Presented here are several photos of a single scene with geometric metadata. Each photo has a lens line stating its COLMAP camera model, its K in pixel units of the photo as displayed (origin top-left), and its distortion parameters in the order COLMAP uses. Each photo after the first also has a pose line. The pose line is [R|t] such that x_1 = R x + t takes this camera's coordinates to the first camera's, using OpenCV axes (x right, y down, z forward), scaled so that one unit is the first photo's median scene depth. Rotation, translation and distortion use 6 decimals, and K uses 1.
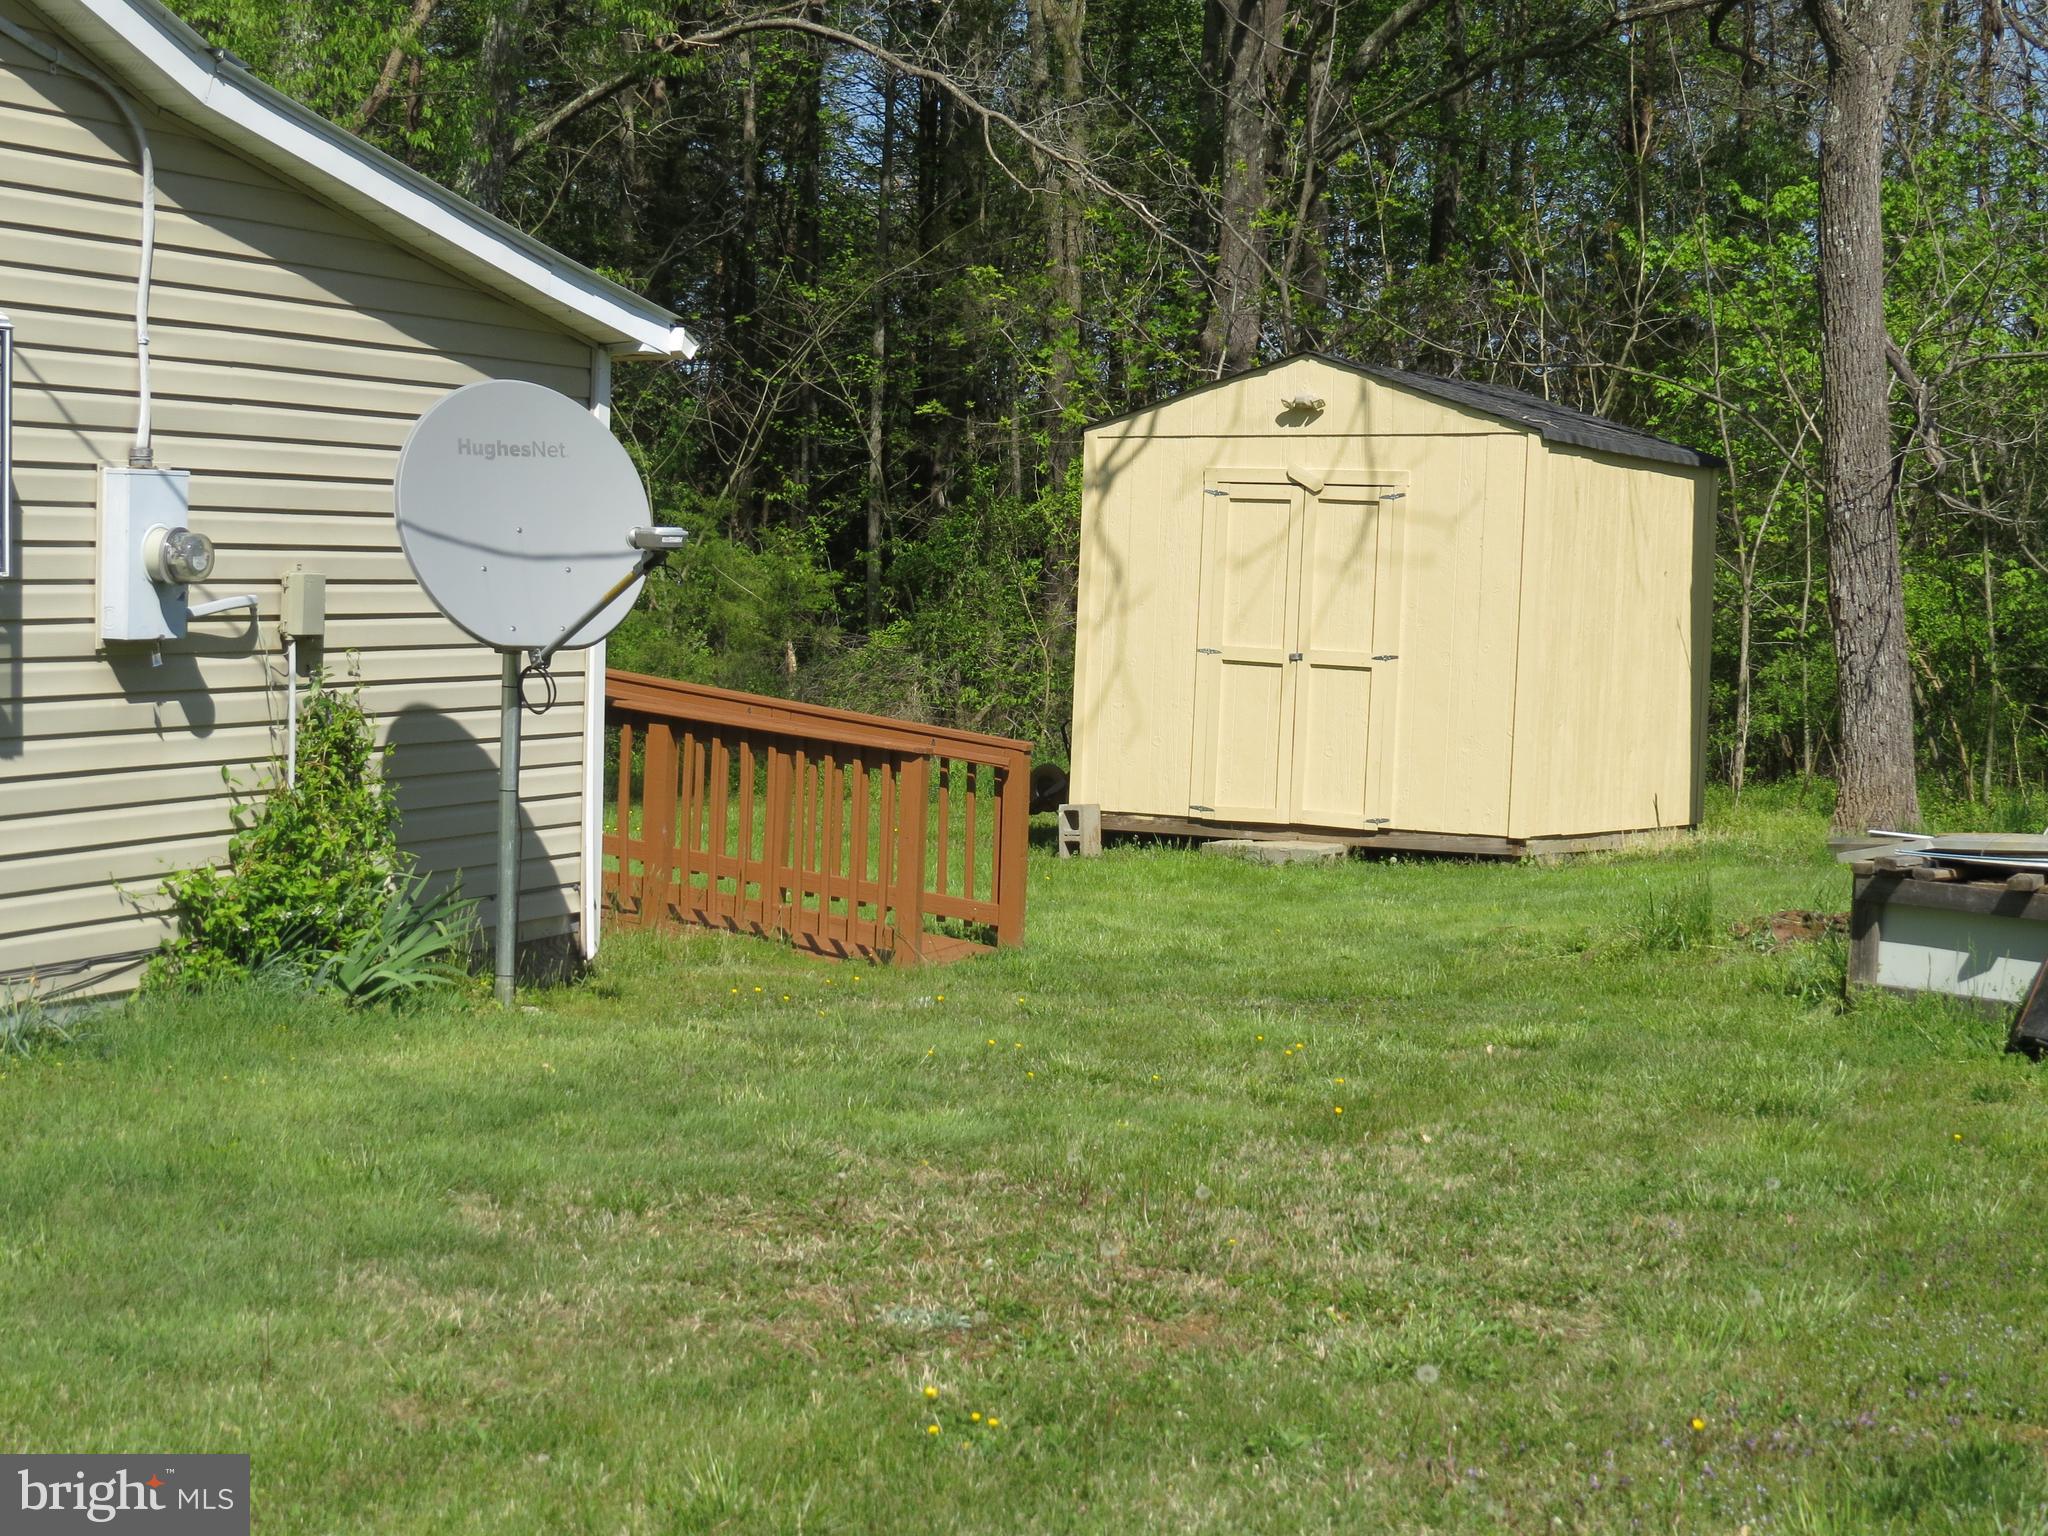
lens RADIAL K [[3719.1, 0, 1024.0], [0, 3719.1, 768.0], [0, 0, 1]] dist [-0.160873, 0.230566]
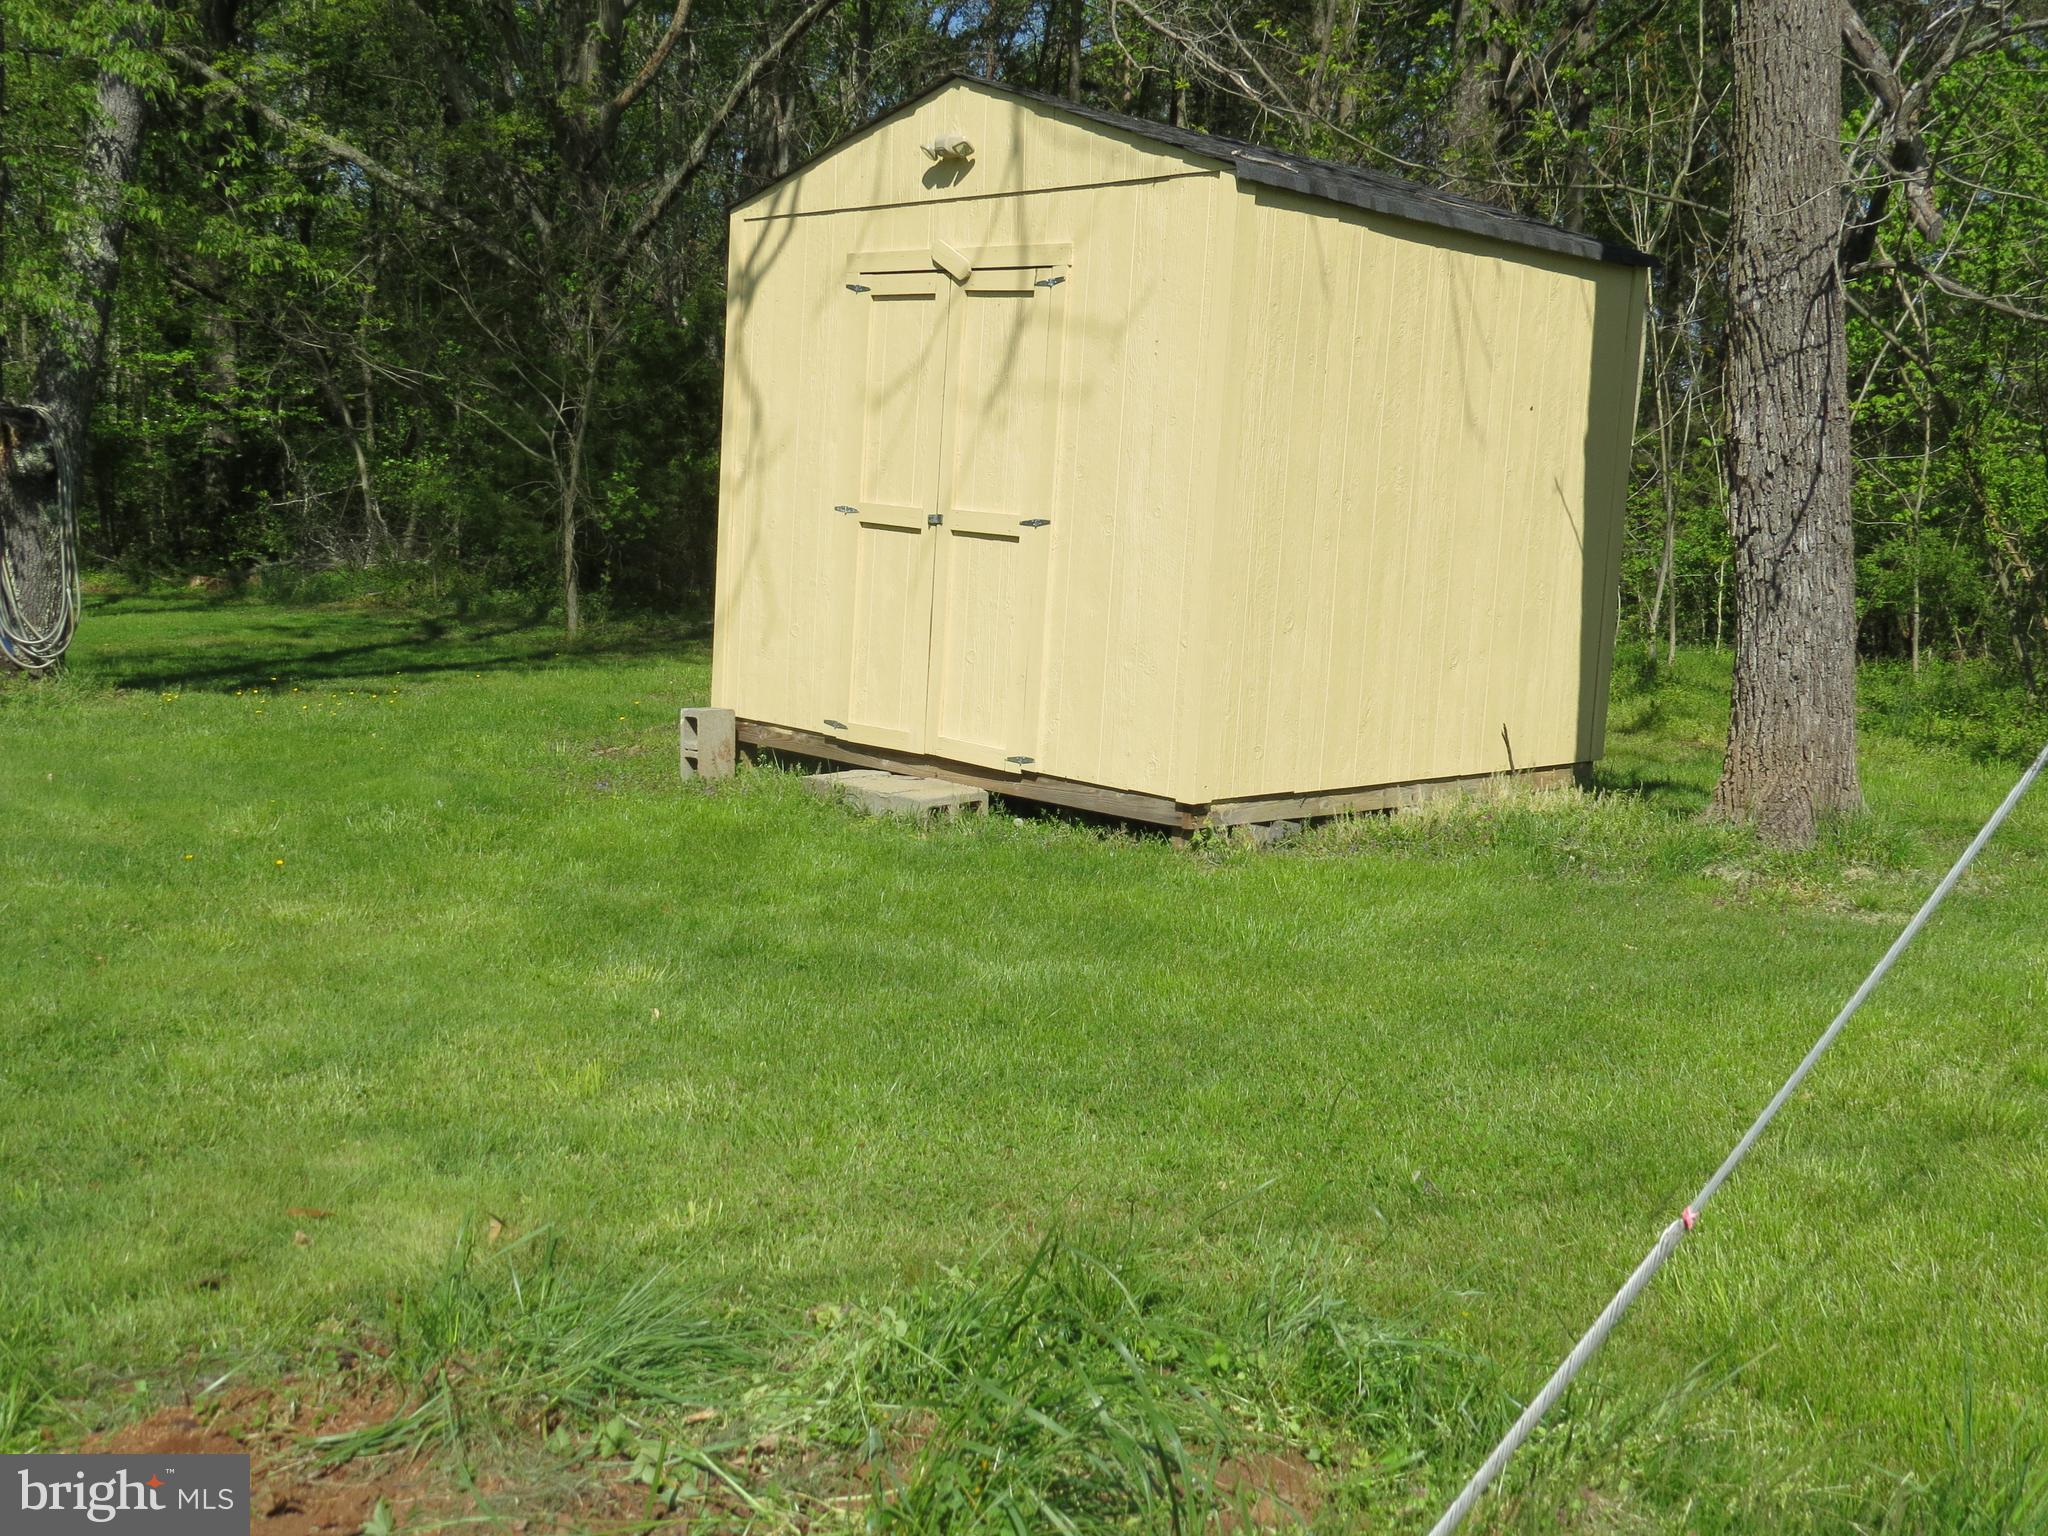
lens RADIAL K [[2156.8, 0, 1024.0], [0, 2156.8, 768.0], [0, 0, 1]] dist [-0.027741, -0.011966]
pose [[0.969576, 0.047751, -0.240088, 0.329610], [-0.027674, 0.995884, 0.086310, -0.032495], [0.243221, -0.077040, 0.966907, 1.049066]]
